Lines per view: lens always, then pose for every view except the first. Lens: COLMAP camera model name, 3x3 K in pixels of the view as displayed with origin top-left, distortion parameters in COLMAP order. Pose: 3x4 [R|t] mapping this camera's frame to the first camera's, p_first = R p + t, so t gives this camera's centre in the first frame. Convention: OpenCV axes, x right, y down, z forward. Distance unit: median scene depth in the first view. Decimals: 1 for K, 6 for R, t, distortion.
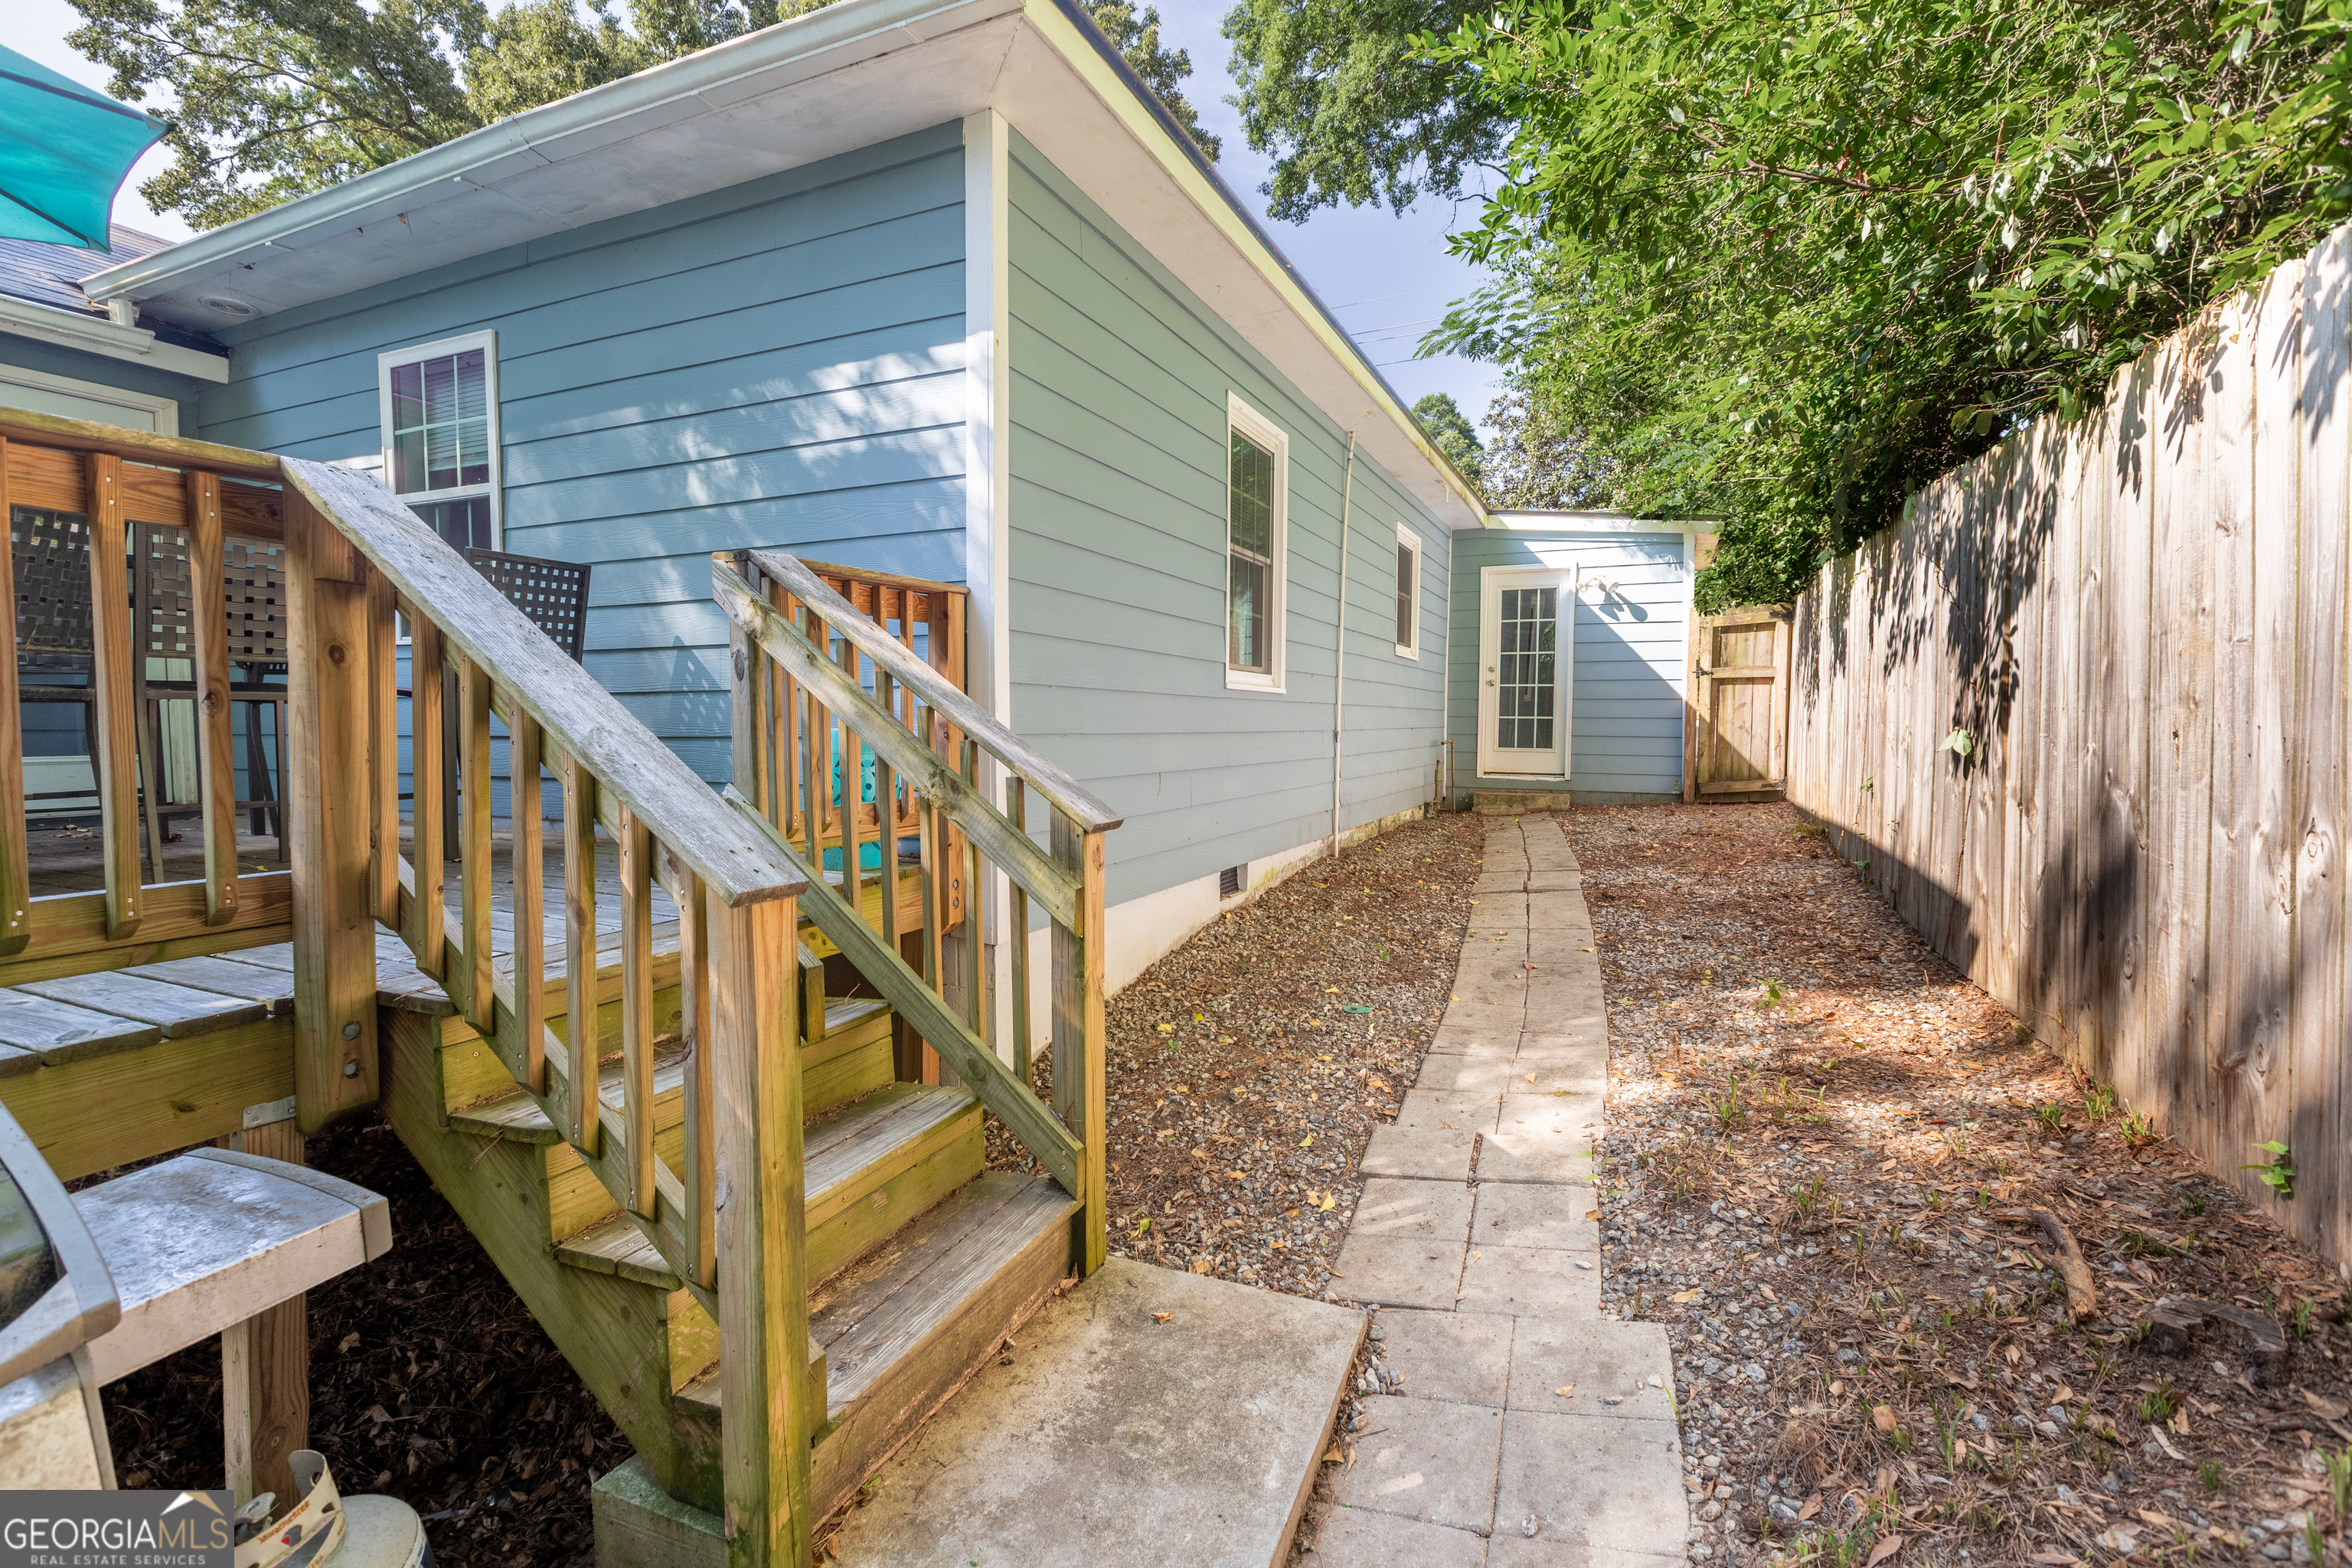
lens RADIAL K [[1072.3, 0, 1169.5], [0, 1072.3, 779.5], [0, 0, 1]] dist [0.005034, 0.000239]
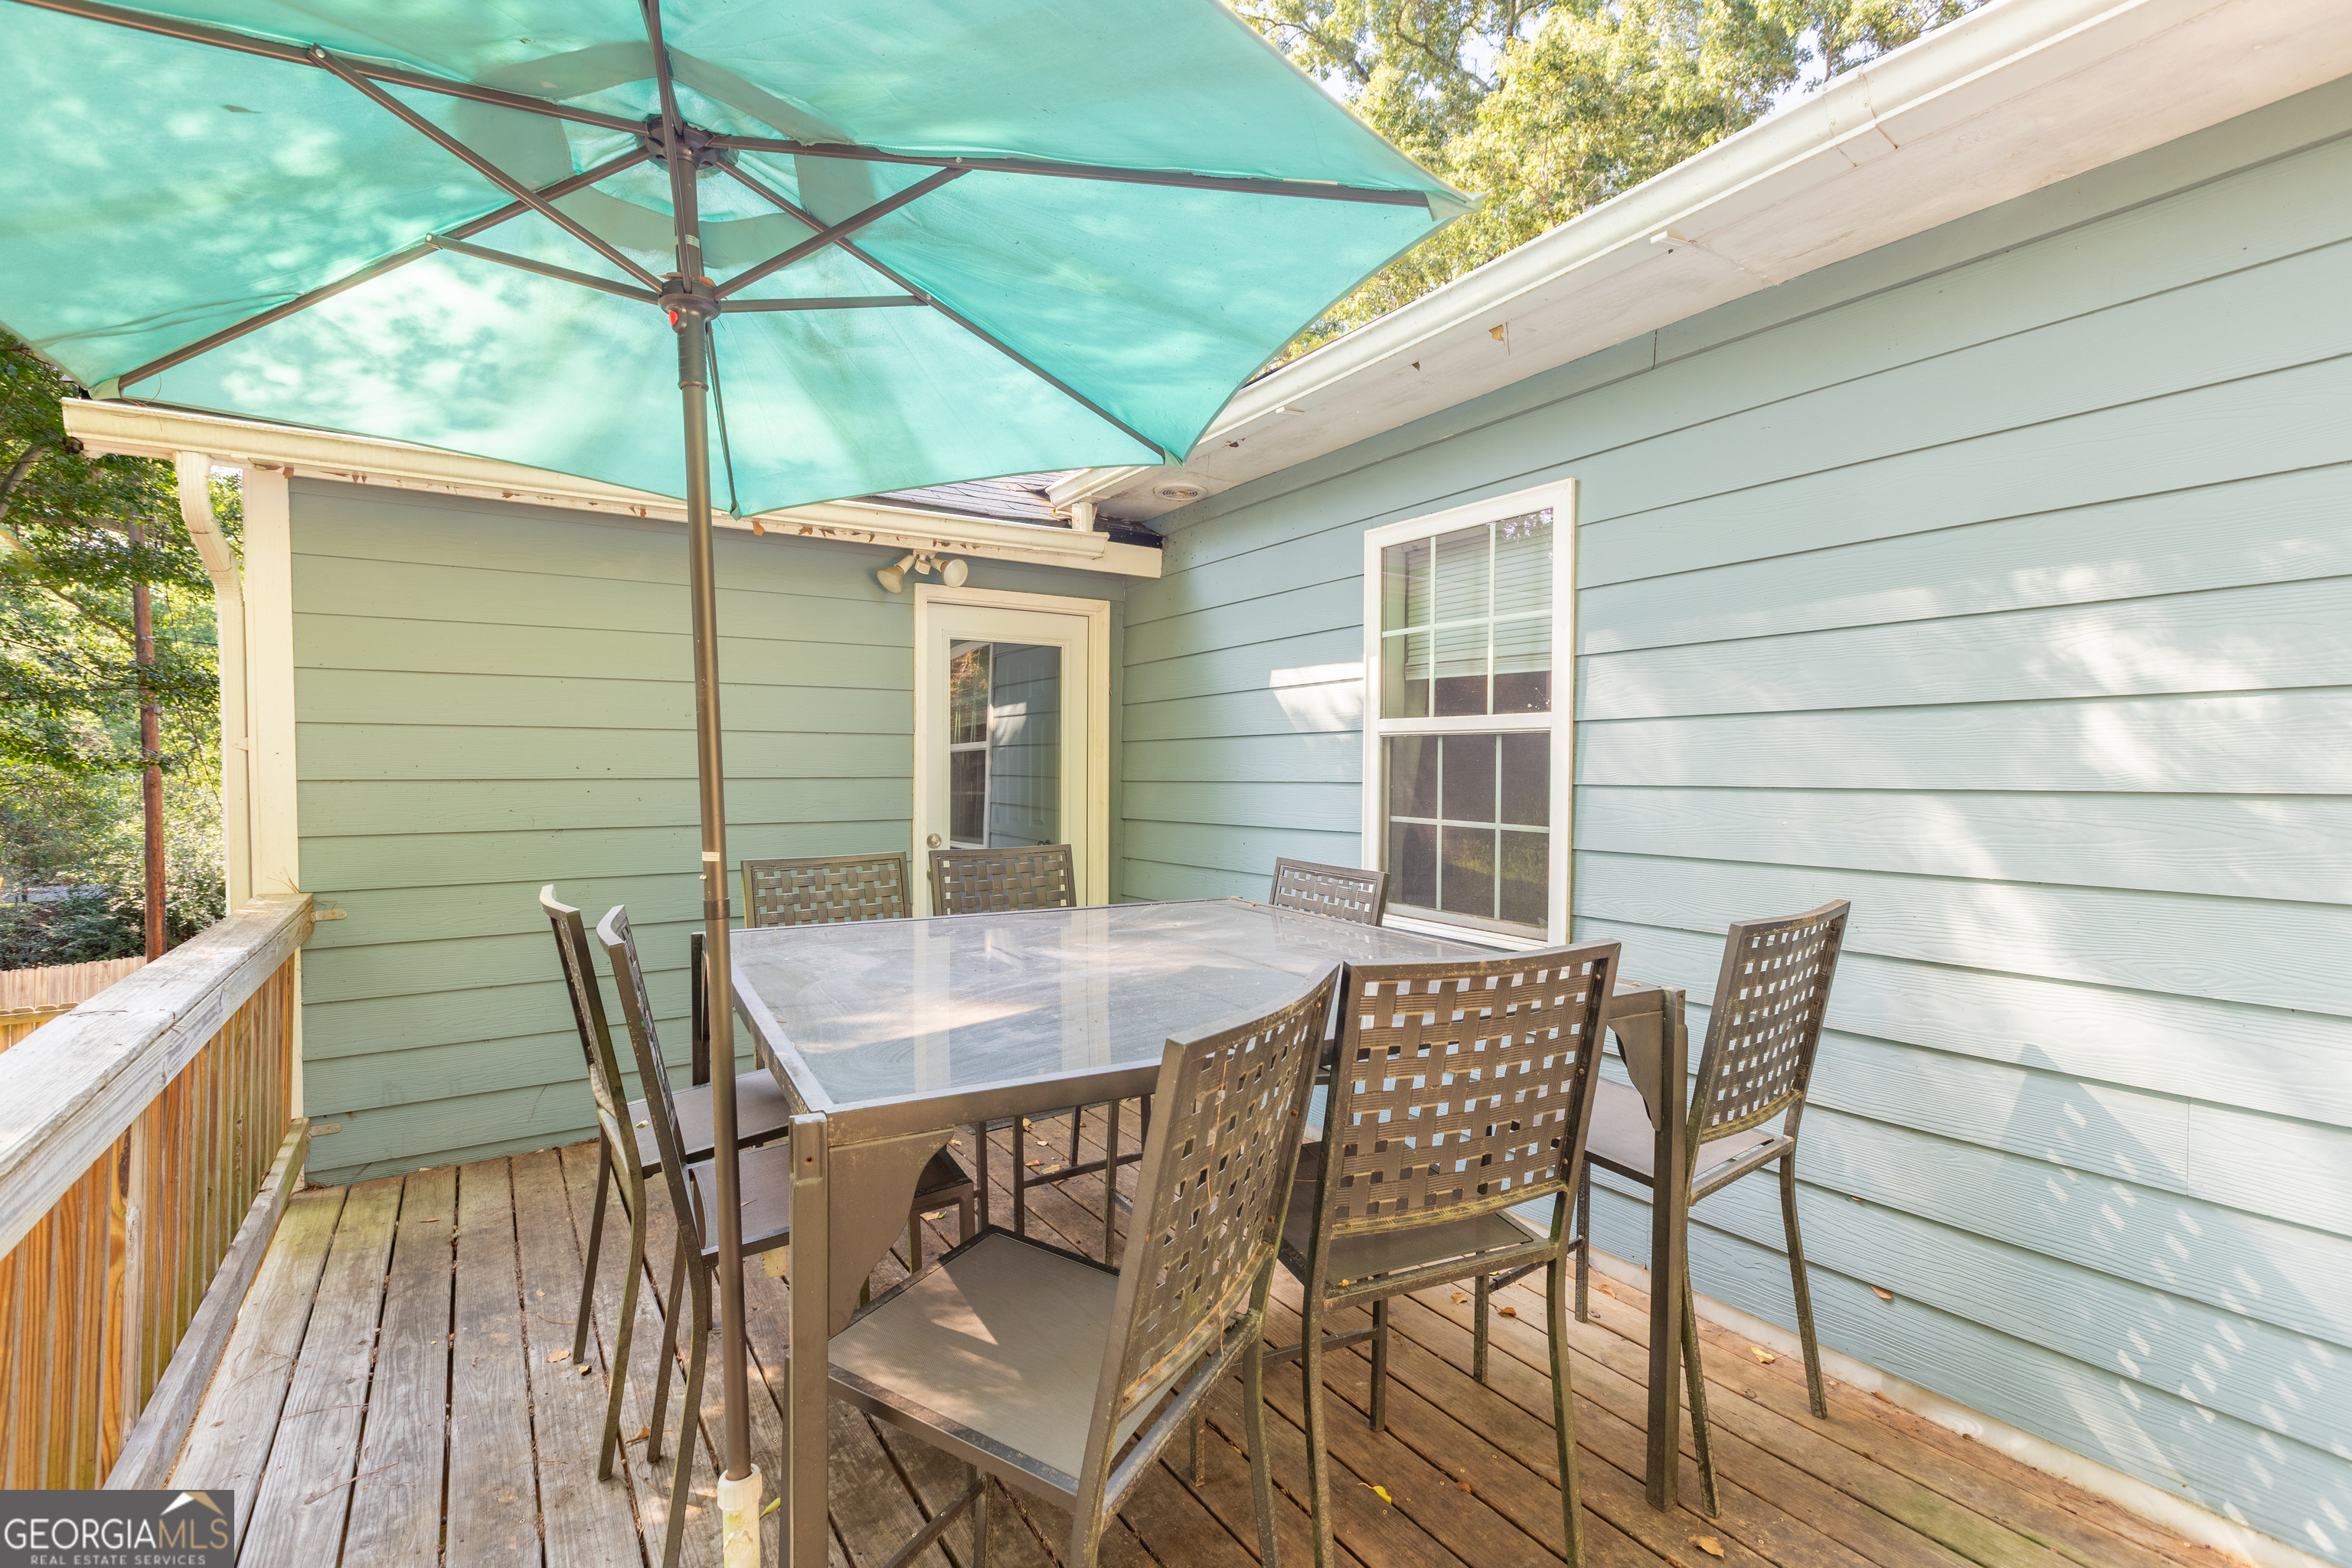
lens RADIAL K [[1072.3, 0, 1178.3], [0, 1072.3, 774.9], [0, 0, 1]] dist [0.005034, 0.000239]
pose [[0.847602, 0.003468, -0.530621, -0.478531], [-0.038135, 0.997791, -0.054396, -0.193427], [0.529260, 0.066341, 0.845862, 0.338185]]
